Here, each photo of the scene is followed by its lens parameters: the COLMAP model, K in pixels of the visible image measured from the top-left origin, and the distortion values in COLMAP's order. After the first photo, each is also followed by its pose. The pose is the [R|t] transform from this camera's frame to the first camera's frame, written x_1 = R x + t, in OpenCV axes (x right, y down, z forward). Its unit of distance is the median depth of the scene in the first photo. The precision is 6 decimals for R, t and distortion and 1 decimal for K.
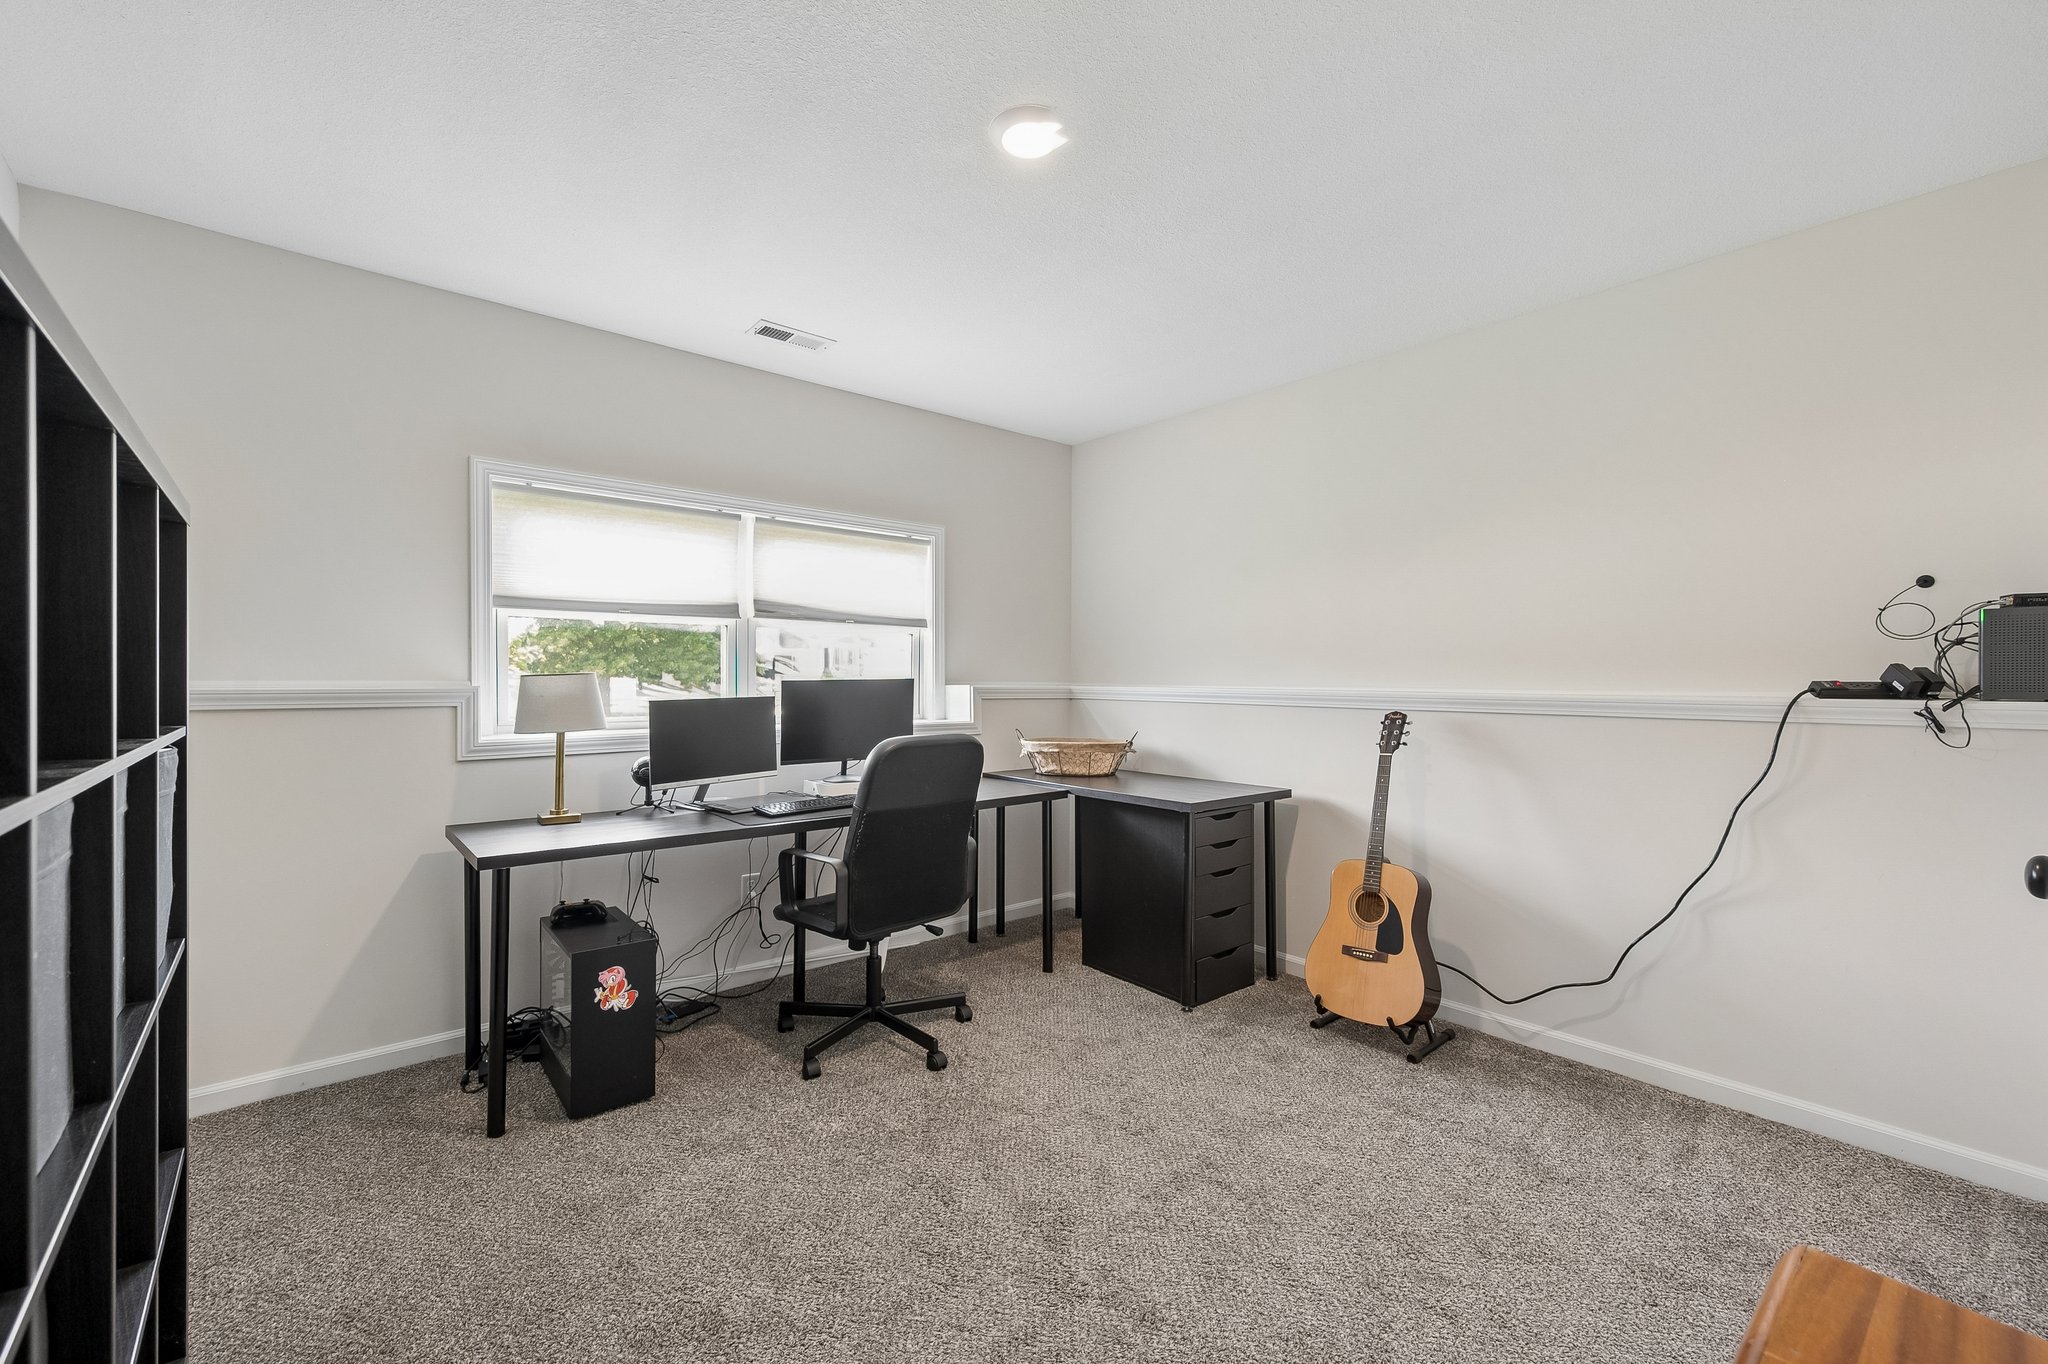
lens RADIAL K [[853.8, 0, 1030.4], [0, 853.8, 676.0], [0, 0, 1]] dist [-0.002485, 0.000180]
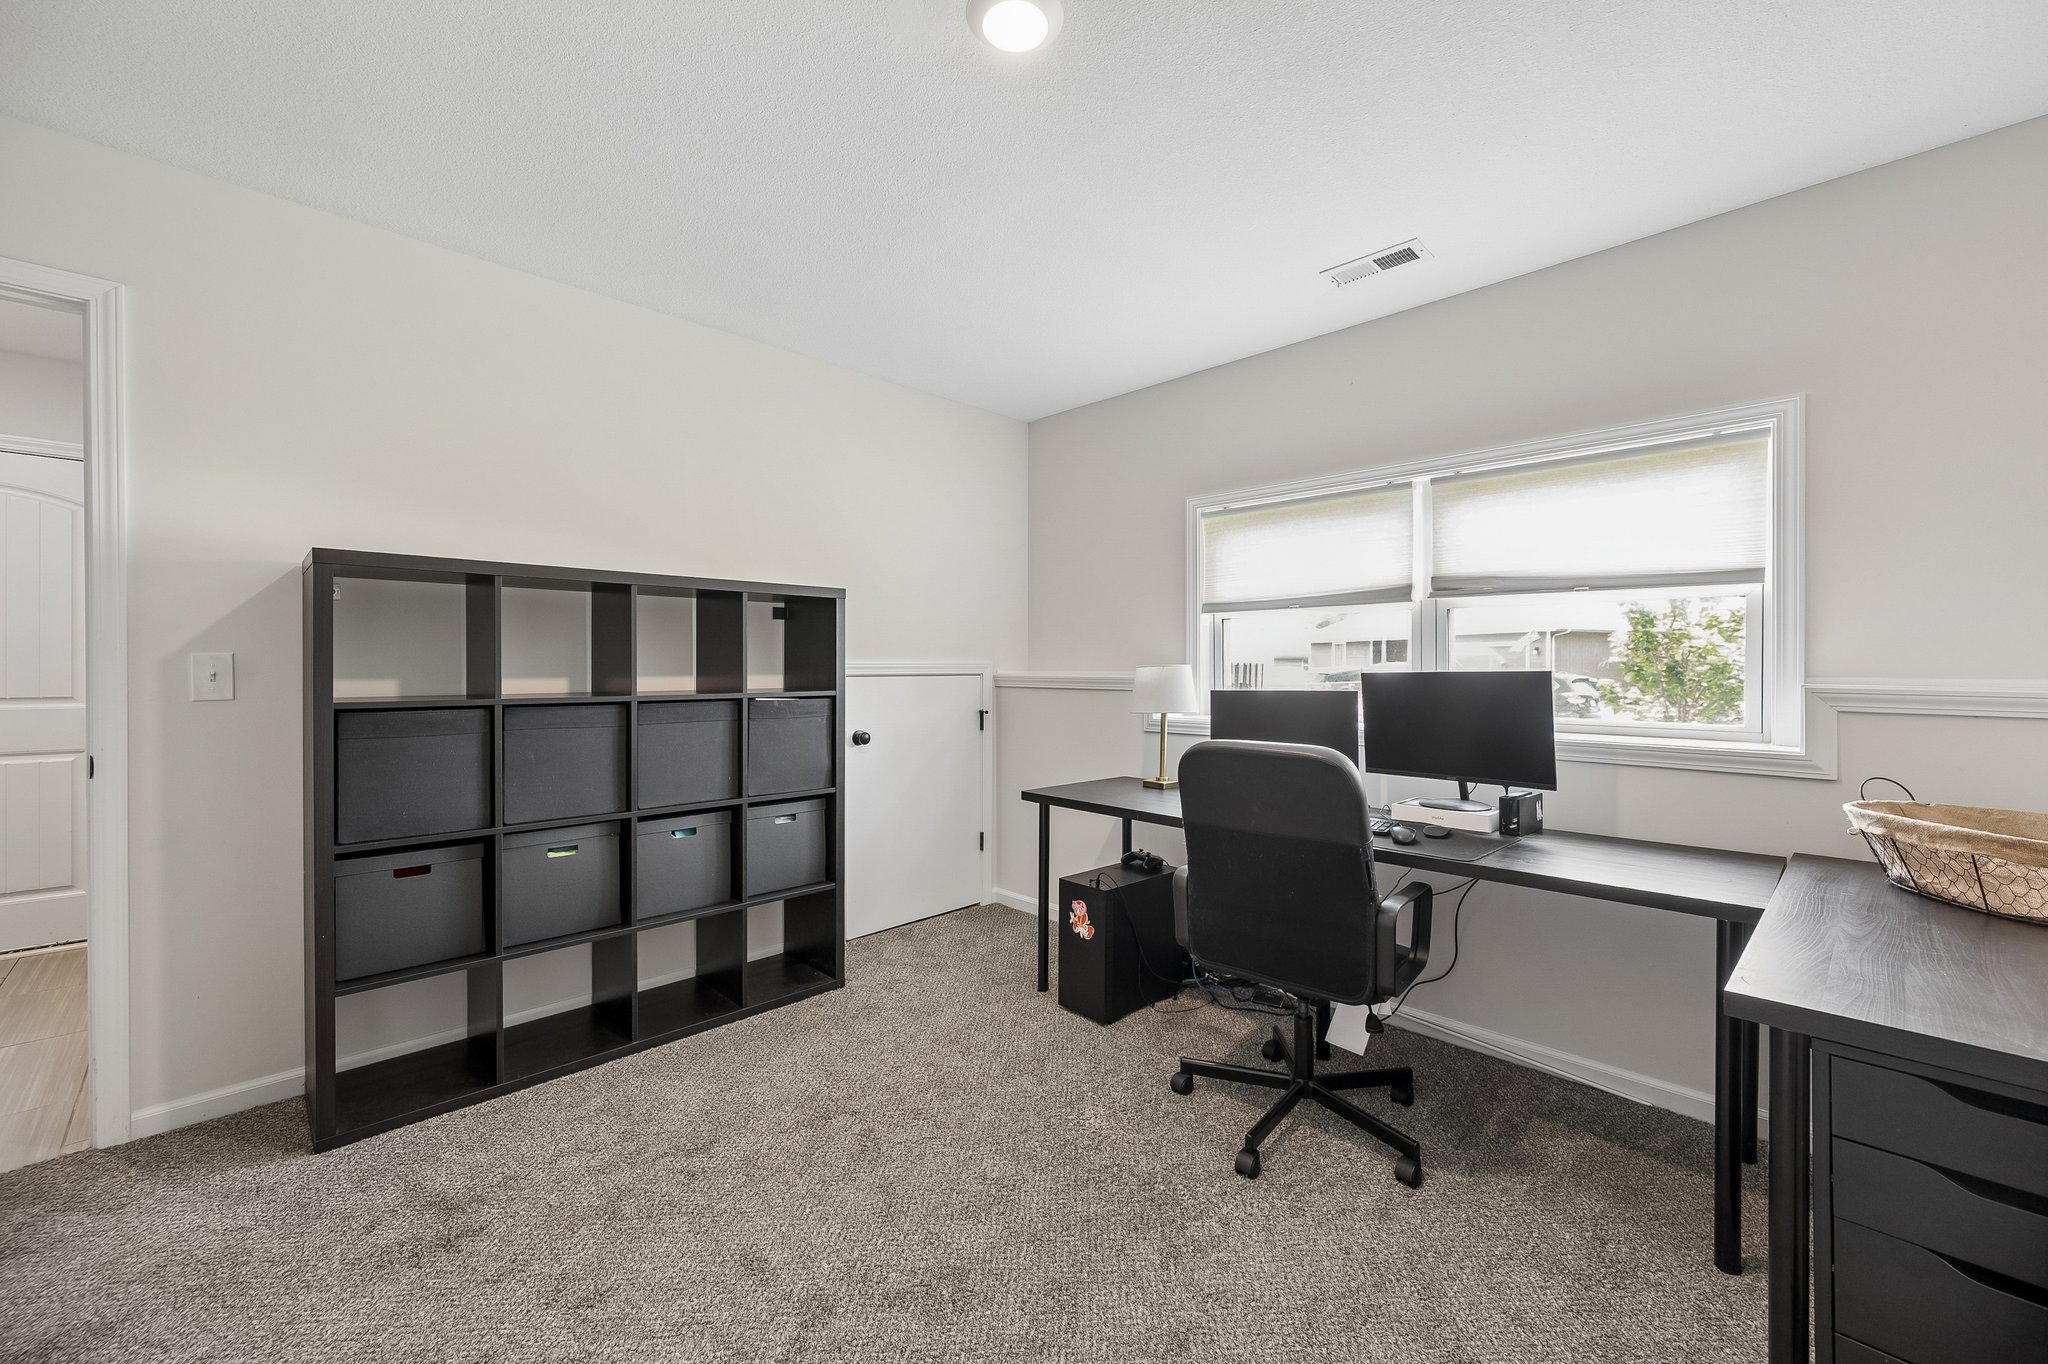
lens RADIAL K [[810.8, 0, 1030.6], [0, 810.8, 675.6], [0, 0, 1]] dist [0.001300, 0.000275]
pose [[0.062359, 0.003774, -0.998047, 0.469352], [-0.003829, 0.999986, 0.003542, 0.006273], [0.998046, 0.003601, 0.062373, 0.583263]]
